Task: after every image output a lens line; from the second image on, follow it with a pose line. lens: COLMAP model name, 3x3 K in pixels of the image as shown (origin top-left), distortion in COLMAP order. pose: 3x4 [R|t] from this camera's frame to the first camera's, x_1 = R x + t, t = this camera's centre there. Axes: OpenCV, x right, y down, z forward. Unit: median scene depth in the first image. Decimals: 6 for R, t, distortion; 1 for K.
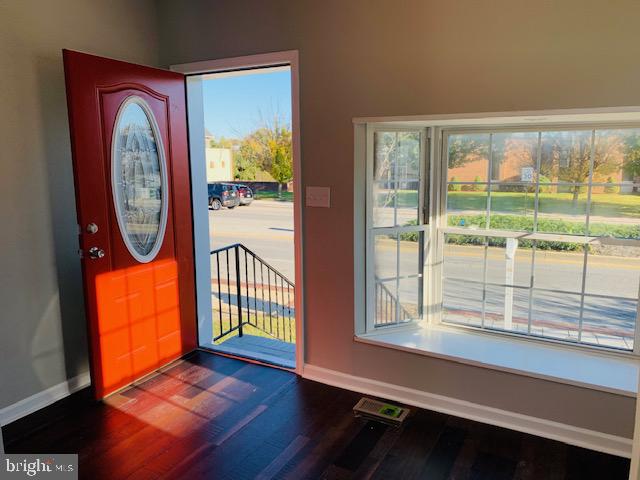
lens RADIAL K [[491.4, 0, 316.9], [0, 491.4, 237.9], [0, 0, 1]] dist [0.004649, -0.000616]
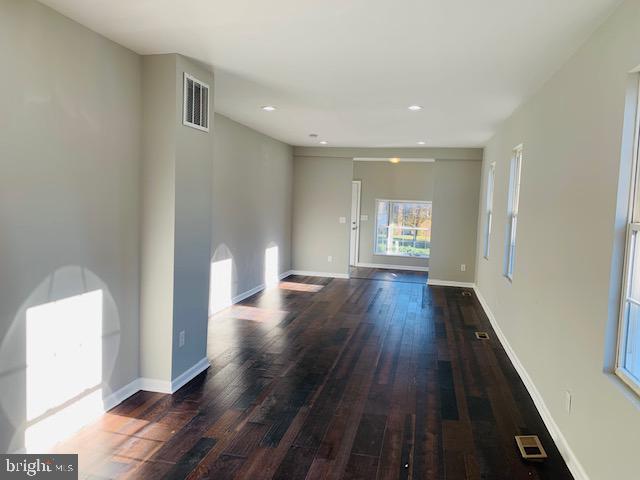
lens RADIAL K [[490.4, 0, 320.0], [0, 490.4, 240.0], [0, 0, 1]] dist [0.044910, -0.091209]
pose [[0.955931, 0.018105, 0.293031, -1.468764], [0.007106, 0.996377, -0.084744, 0.420347], [-0.293504, 0.083091, 0.952340, -2.594356]]
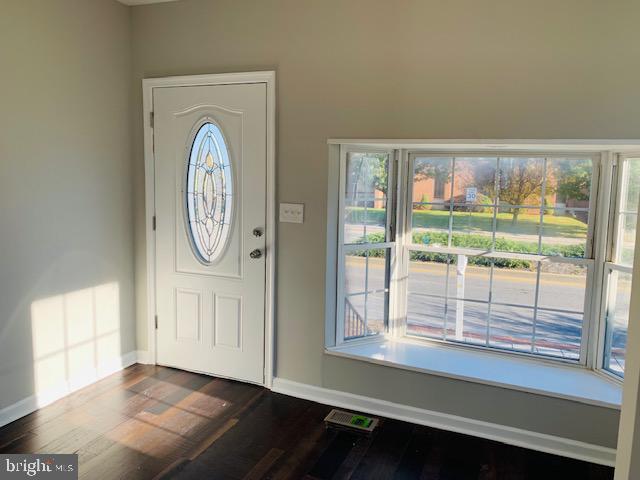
lens RADIAL K [[490.4, 0, 320.0], [0, 490.4, 240.0], [0, 0, 1]] dist [0.044910, -0.091209]
pose [[0.993923, 0.014747, 0.109085, -0.046662], [-0.011799, 0.999549, -0.027624, 0.000246], [-0.109443, 0.026169, 0.993648, -0.026645]]
